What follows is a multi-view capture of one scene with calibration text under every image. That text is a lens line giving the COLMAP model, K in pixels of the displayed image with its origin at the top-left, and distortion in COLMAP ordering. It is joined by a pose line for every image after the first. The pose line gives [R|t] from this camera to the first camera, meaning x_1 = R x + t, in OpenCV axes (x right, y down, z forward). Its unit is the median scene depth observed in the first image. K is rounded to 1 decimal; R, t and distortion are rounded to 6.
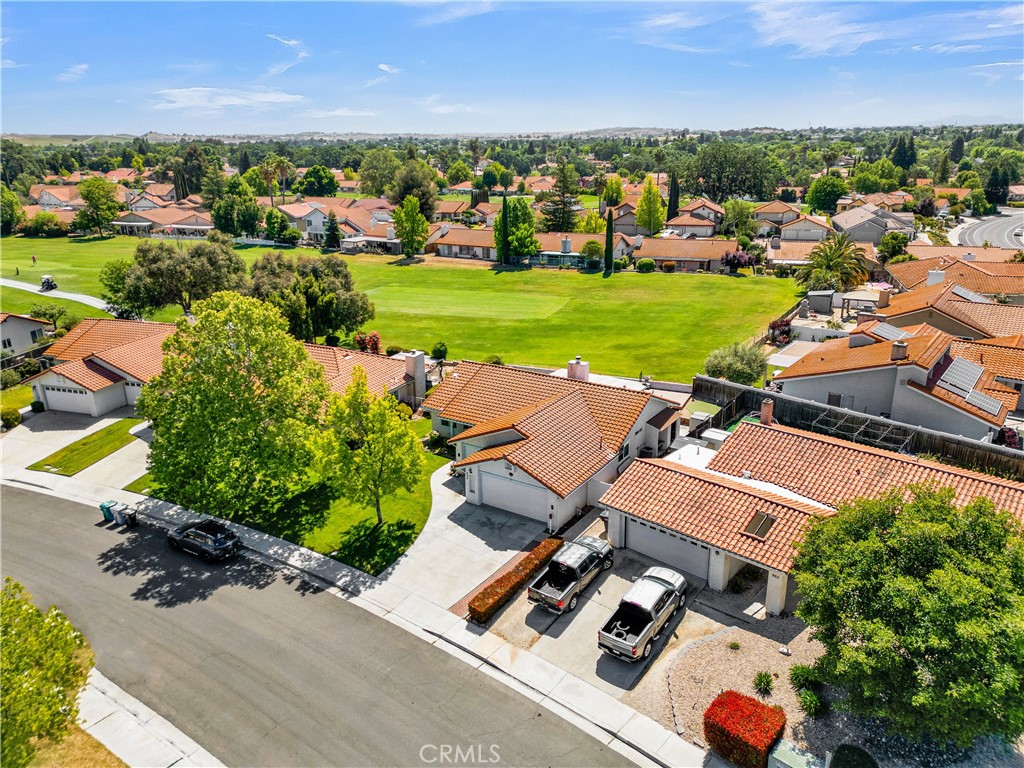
lens RADIAL K [[717.6, 0, 512.0], [0, 717.6, 384.0], [0, 0, 1]] dist [0.080419, -0.095403]
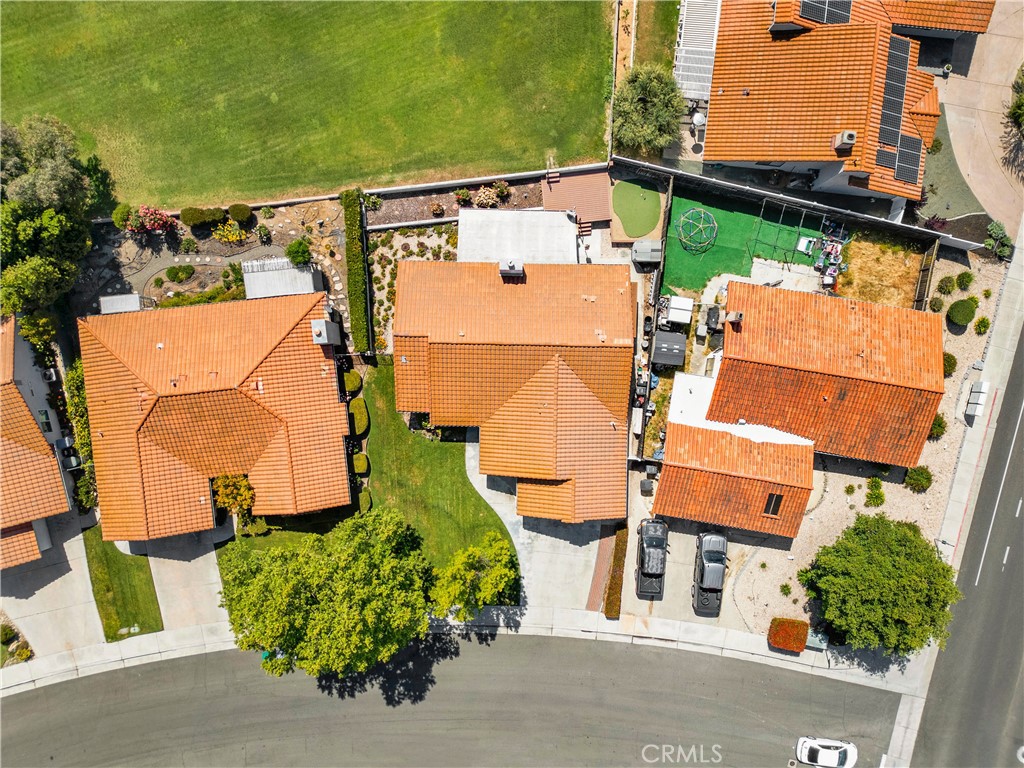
lens RADIAL K [[717.6, 0, 512.0], [0, 717.6, 384.0], [0, 0, 1]] dist [0.080419, -0.095403]
pose [[0.849535, -0.527530, -0.001418, 0.020636], [0.159886, 0.254917, 0.953653, -0.807616], [-0.502719, -0.810388, 0.300906, 0.634017]]
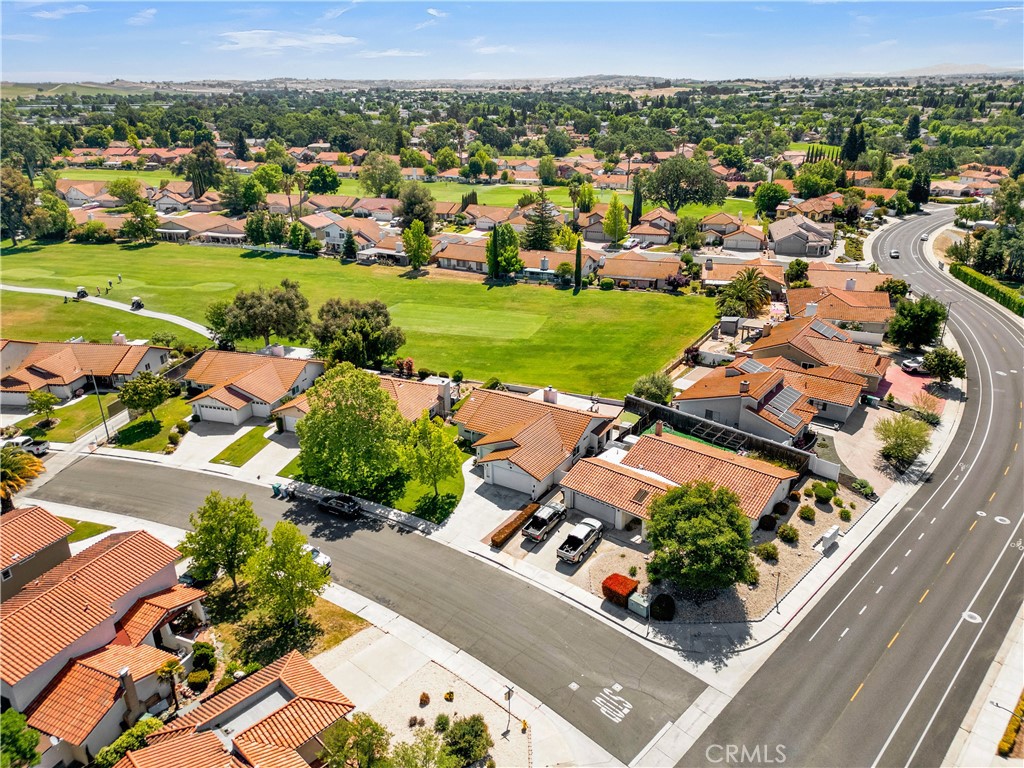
lens RADIAL K [[724.6, 0, 512.0], [0, 724.6, 384.0], [0, 0, 1]] dist [0.087330, -0.108309]
pose [[0.999627, -0.005565, 0.026729, -0.033352], [0.003828, 0.997905, 0.064577, -0.144770], [-0.027032, -0.064451, 0.997555, -0.571391]]
